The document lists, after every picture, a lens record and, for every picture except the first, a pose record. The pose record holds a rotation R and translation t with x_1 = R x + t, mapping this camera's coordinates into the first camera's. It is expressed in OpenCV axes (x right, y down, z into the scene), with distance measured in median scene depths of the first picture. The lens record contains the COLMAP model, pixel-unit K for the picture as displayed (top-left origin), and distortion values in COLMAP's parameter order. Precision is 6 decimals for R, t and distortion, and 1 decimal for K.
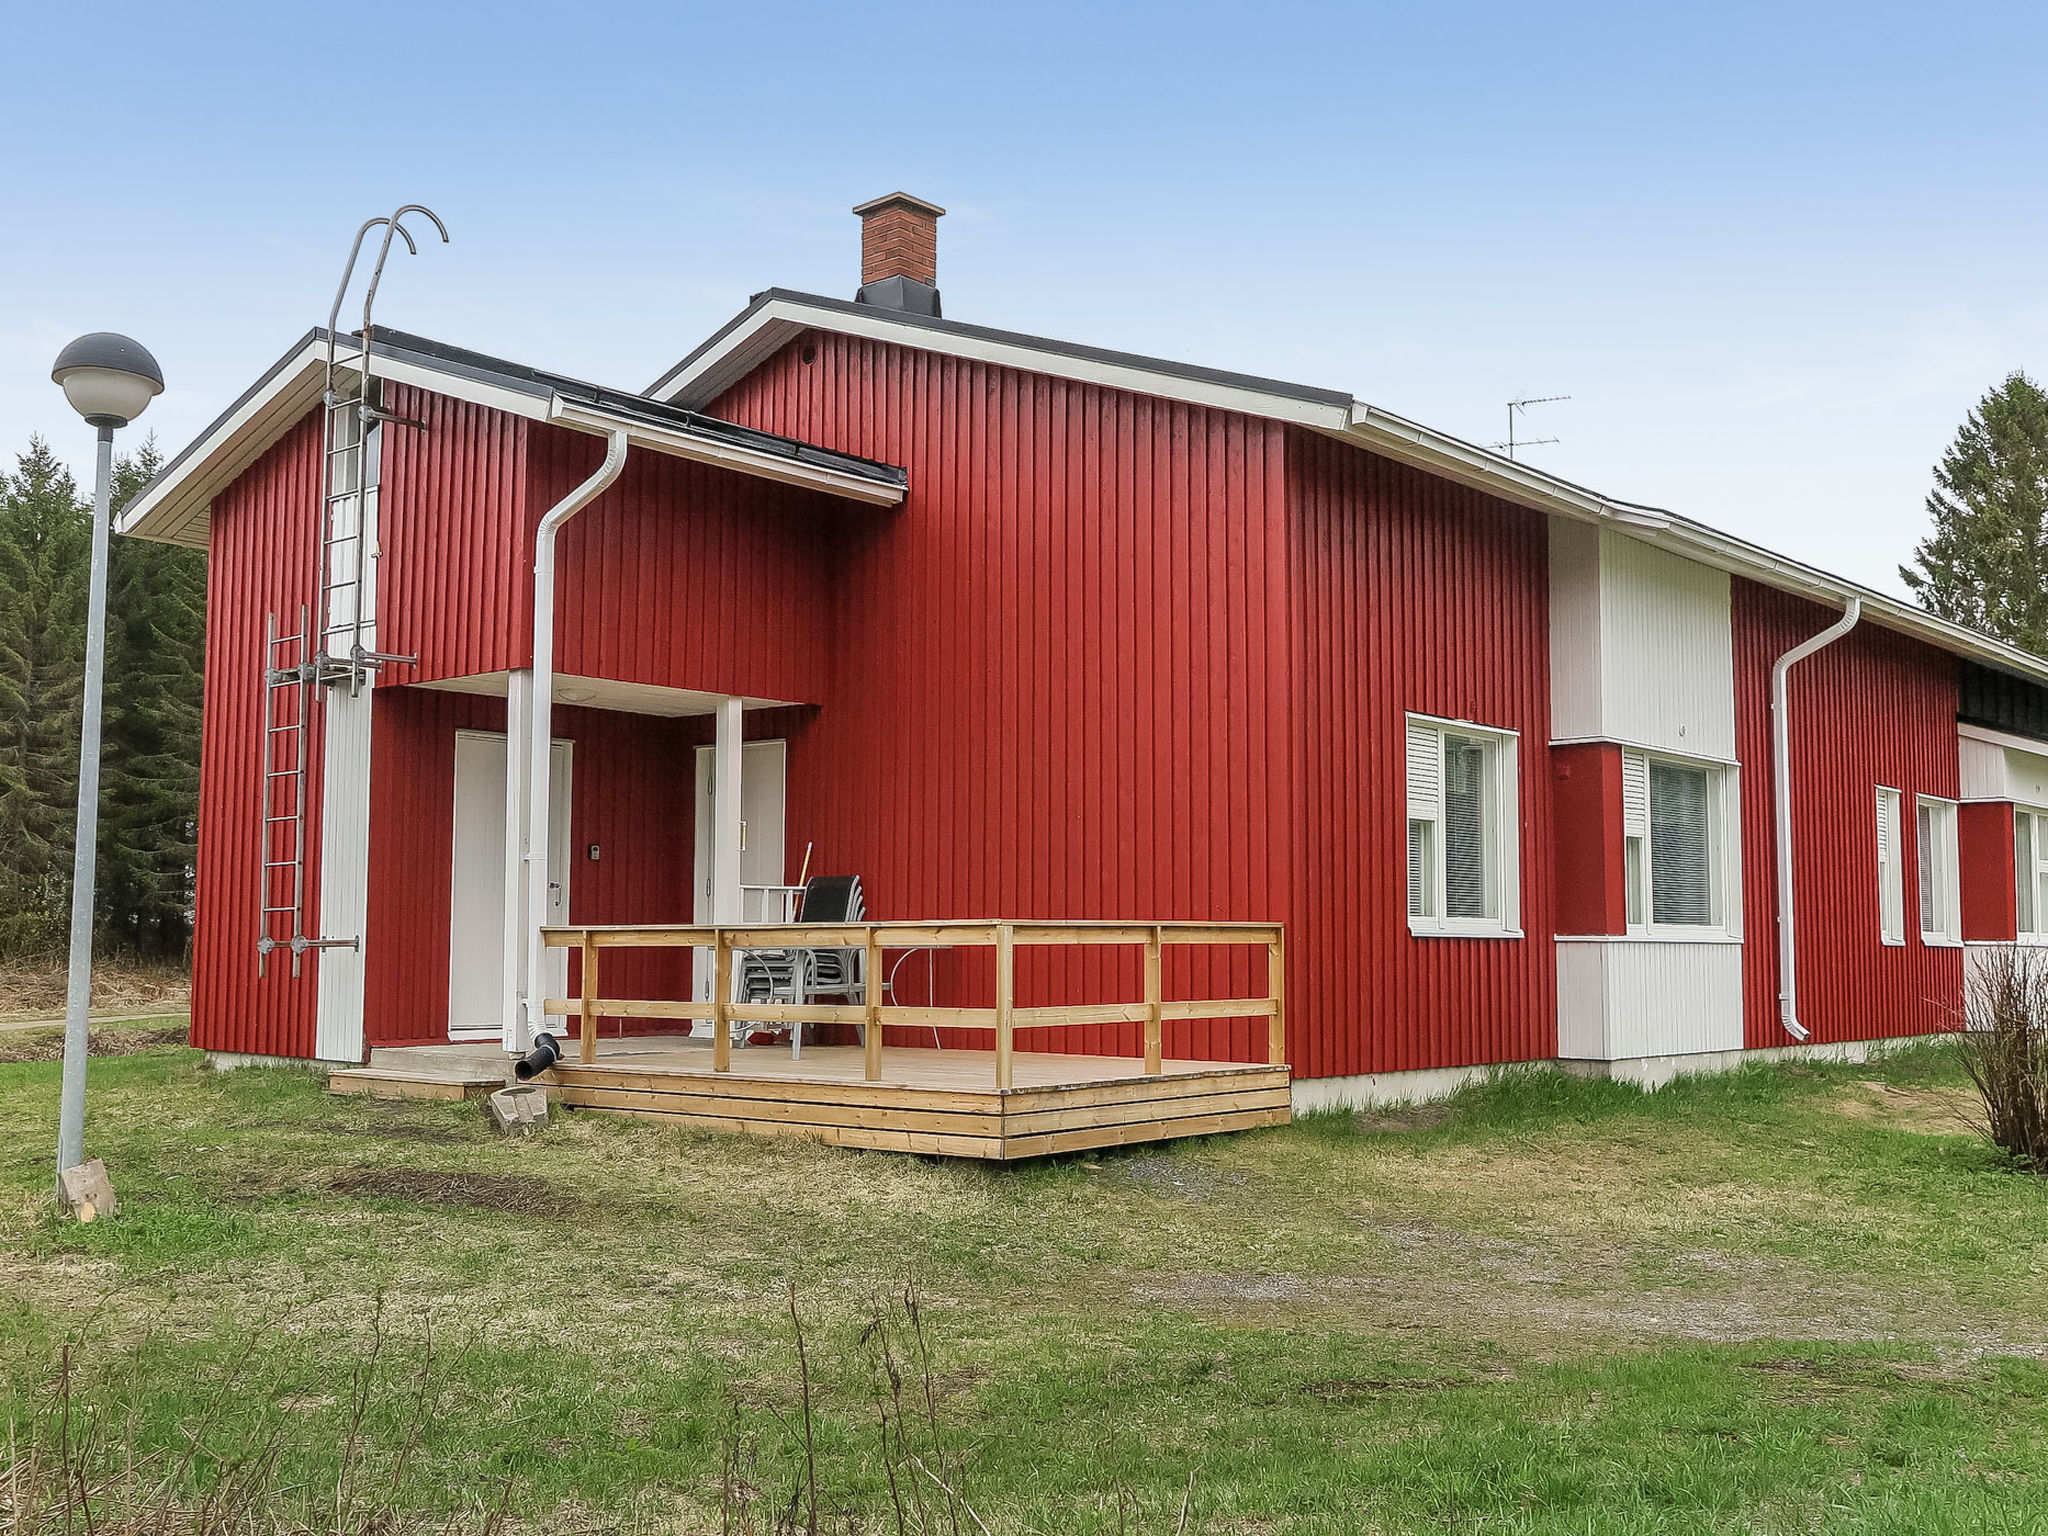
lens RADIAL K [[2027.3, 0, 1024.0], [0, 2027.3, 768.0], [0, 0, 1]] dist [-0.003806, 0.000357]
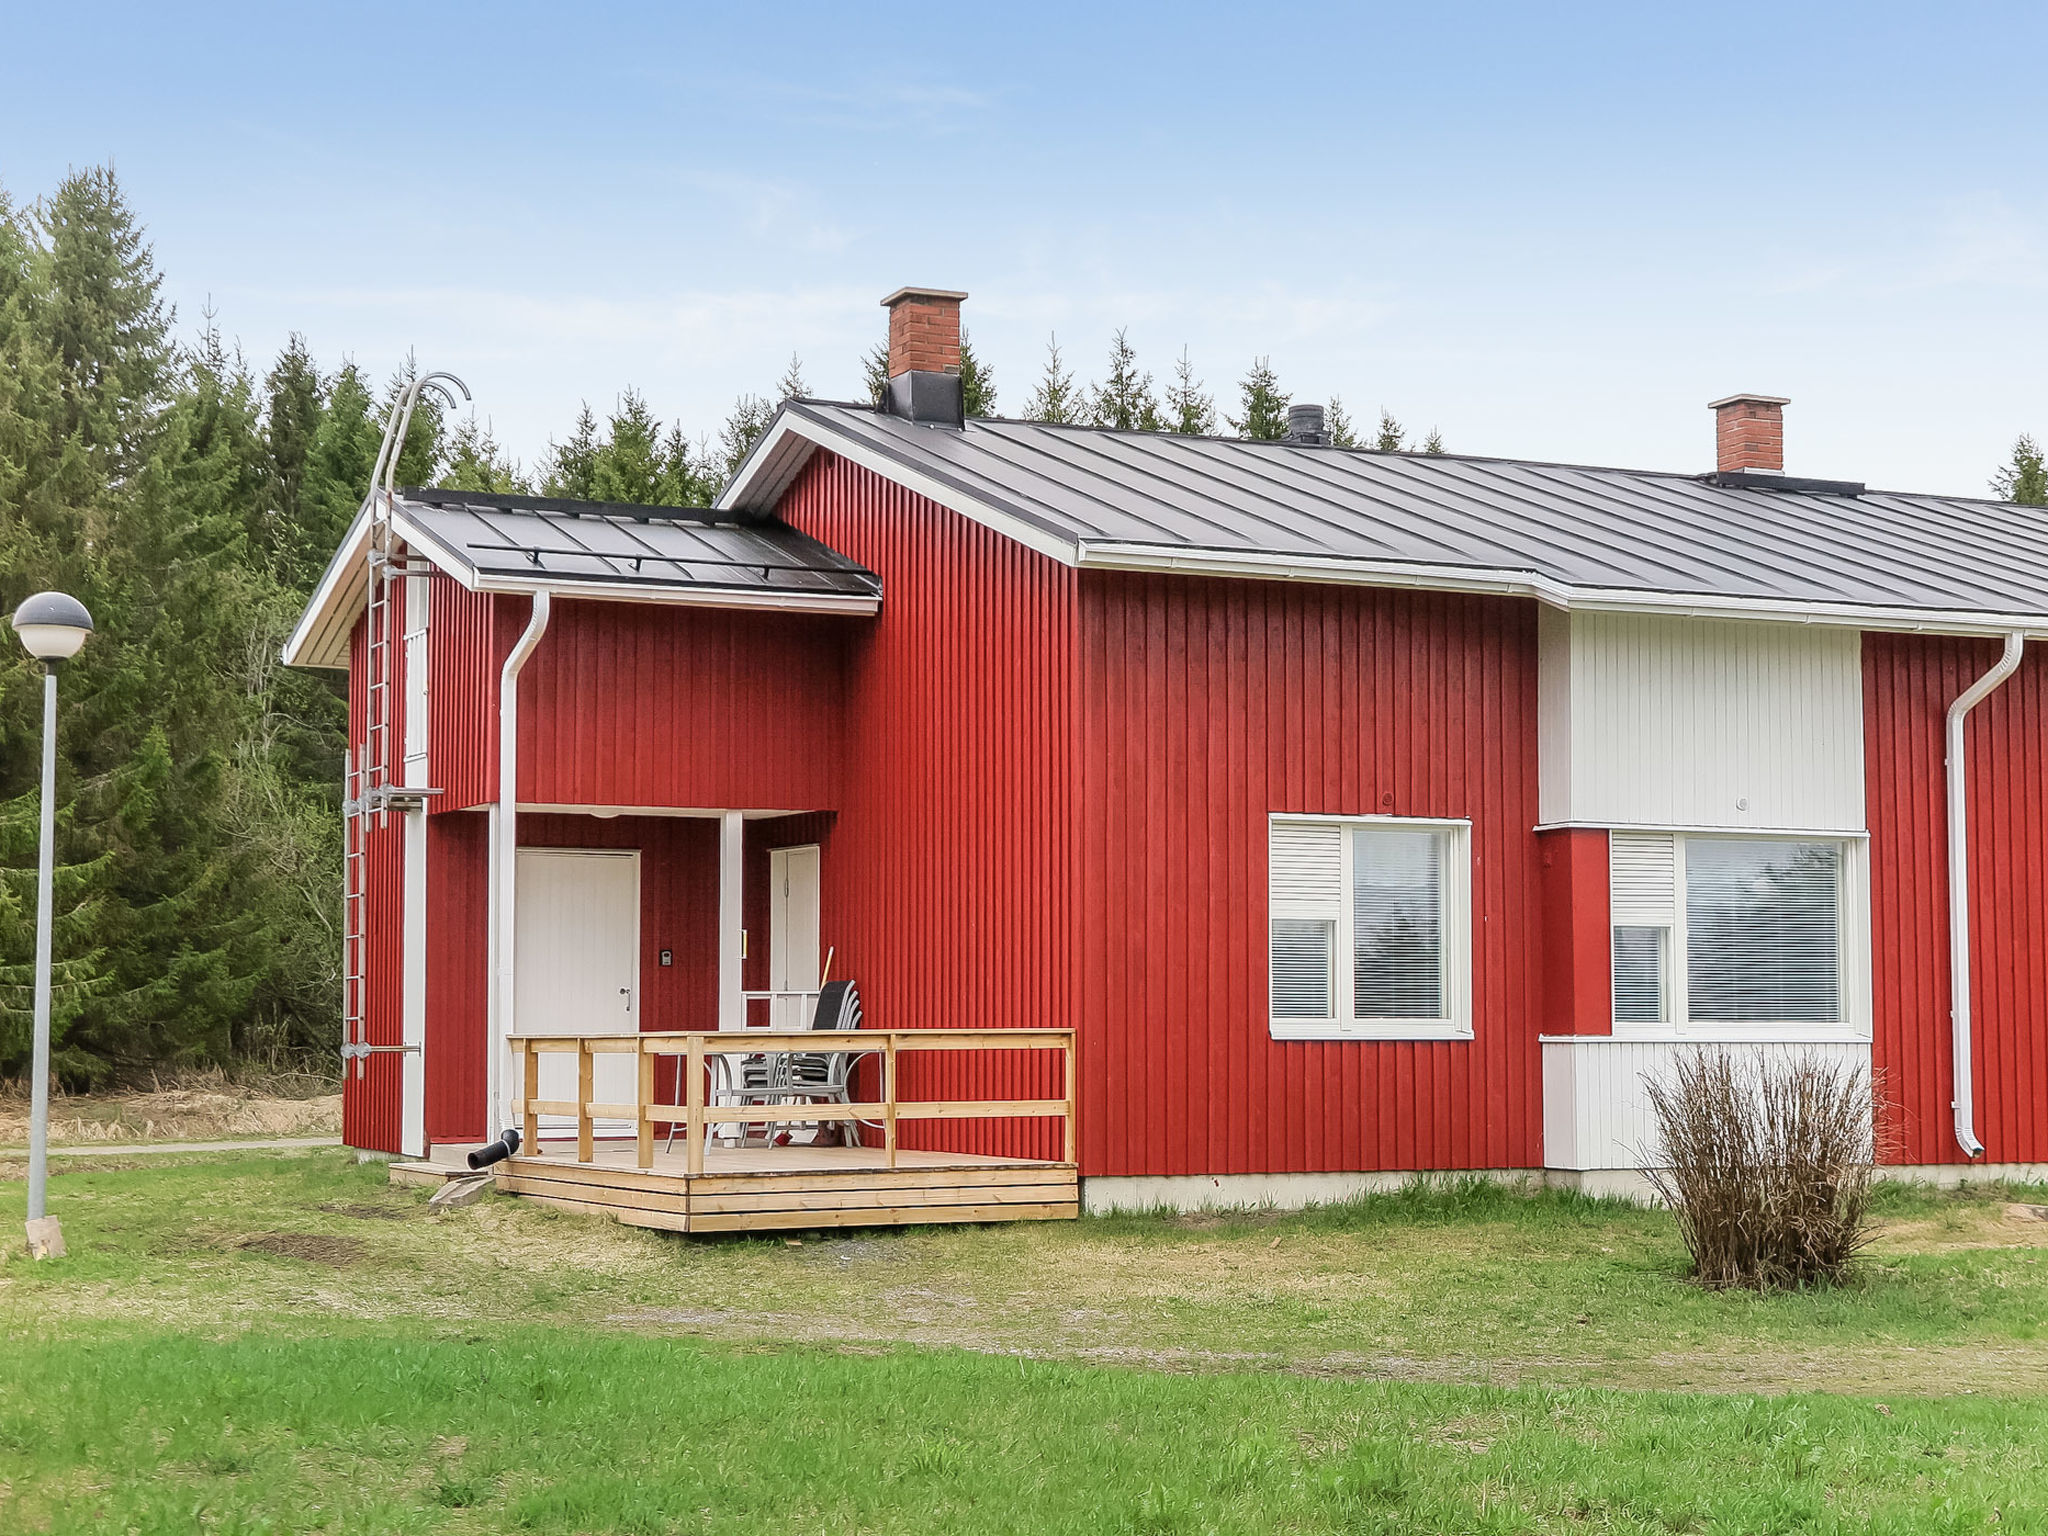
lens RADIAL K [[3334.0, 0, 1024.0], [0, 3334.0, 768.0], [0, 0, 1]] dist [0.017894, 0.026864]
pose [[0.913911, -0.036706, -0.404251, 0.772382], [0.040518, 0.999178, 0.000876, -0.058816], [0.403887, -0.017180, 0.914647, -0.567423]]
